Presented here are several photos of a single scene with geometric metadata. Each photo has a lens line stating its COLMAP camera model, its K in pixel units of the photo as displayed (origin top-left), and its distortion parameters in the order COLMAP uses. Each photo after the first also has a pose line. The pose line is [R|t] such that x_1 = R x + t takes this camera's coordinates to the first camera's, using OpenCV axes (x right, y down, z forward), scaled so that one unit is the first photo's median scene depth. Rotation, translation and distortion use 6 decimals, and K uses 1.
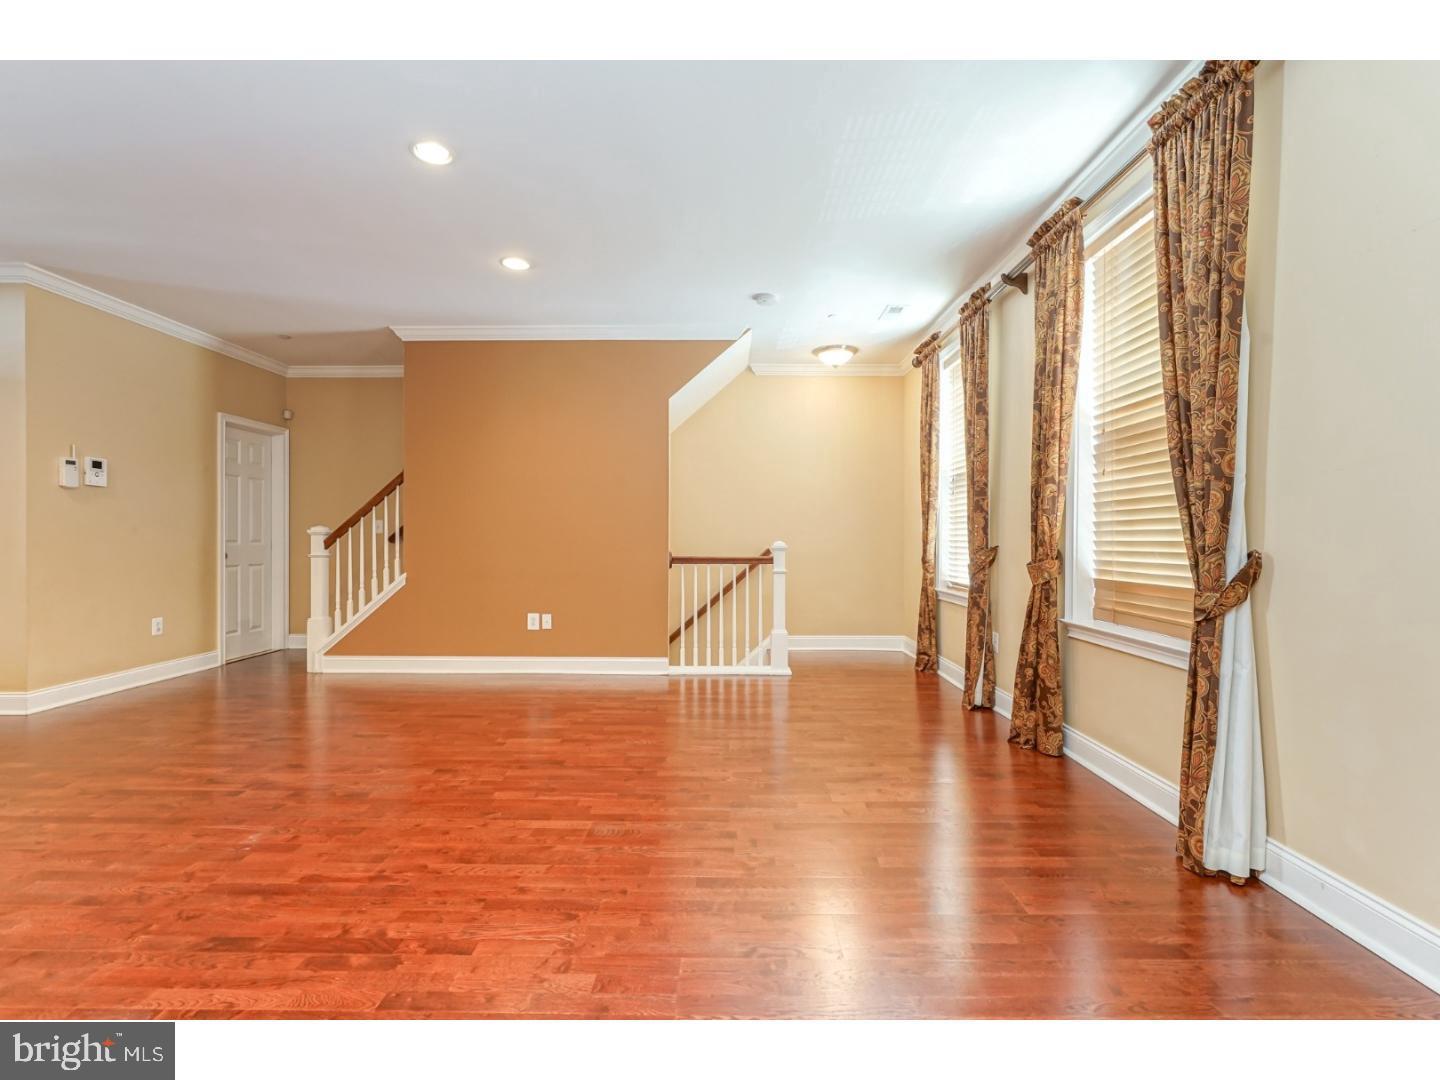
lens RADIAL K [[674.4, 0, 720.0], [0, 674.4, 540.0], [0, 0, 1]] dist [-0.001158, 0.000238]
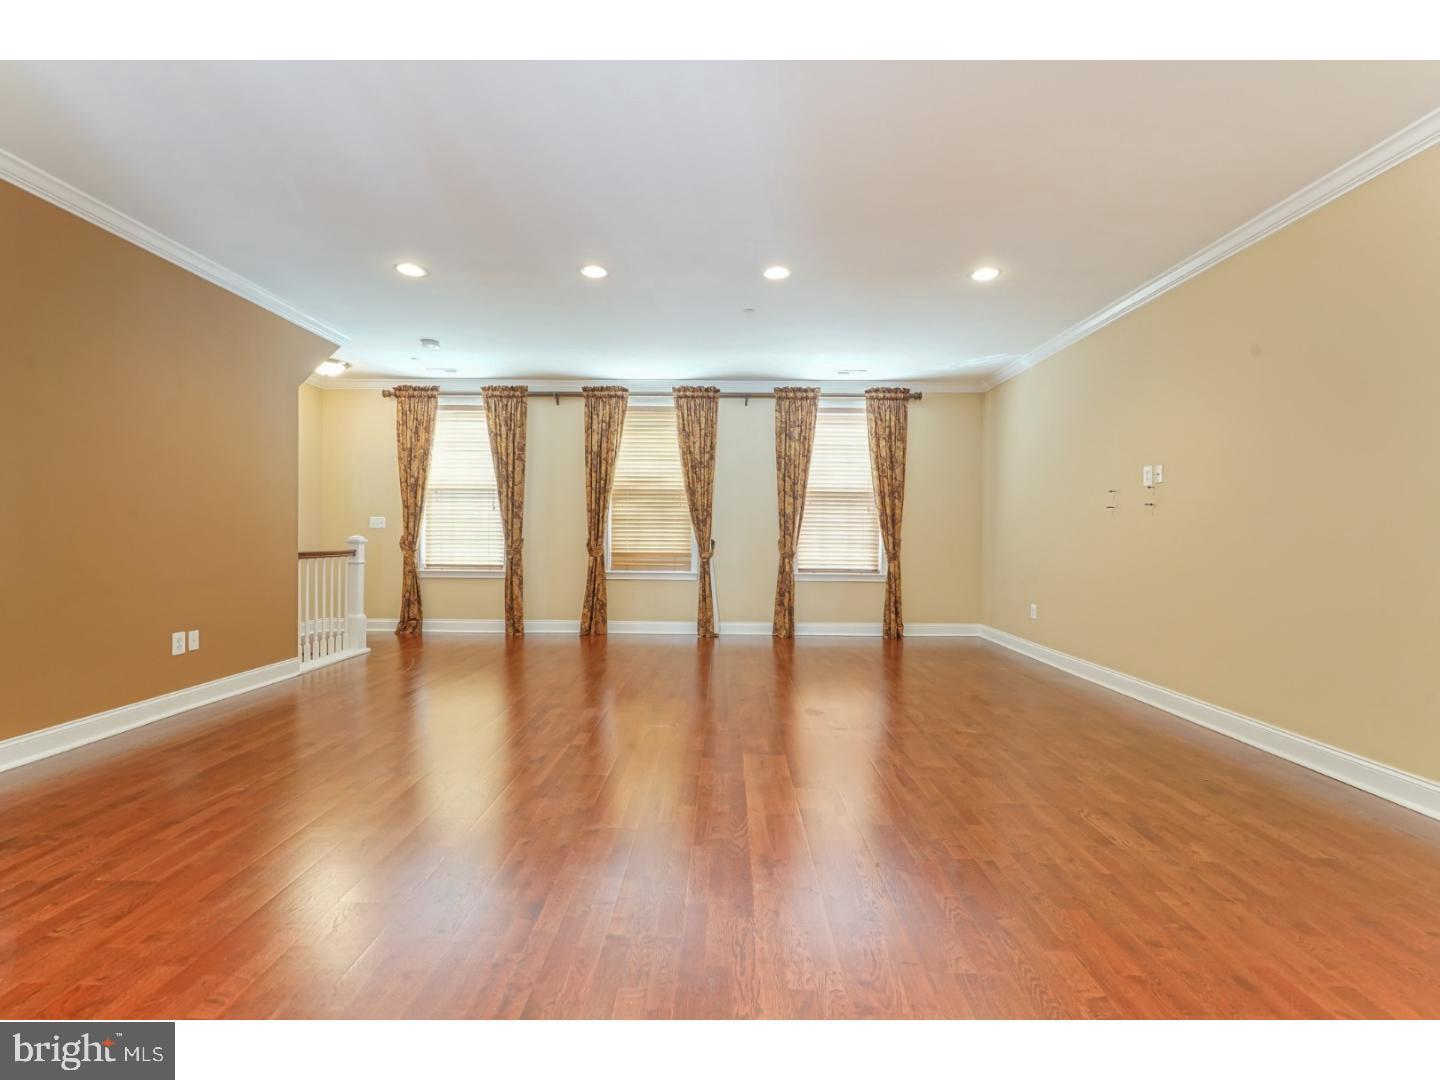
lens RADIAL K [[674.4, 0, 720.0], [0, 674.4, 540.0], [0, 0, 1]] dist [-0.001158, 0.000238]
pose [[-0.000089, -0.006377, 0.999980, -1.027791], [-0.002027, 0.999978, 0.006377, 0.000549], [-0.999998, -0.002026, -0.000102, 0.401618]]
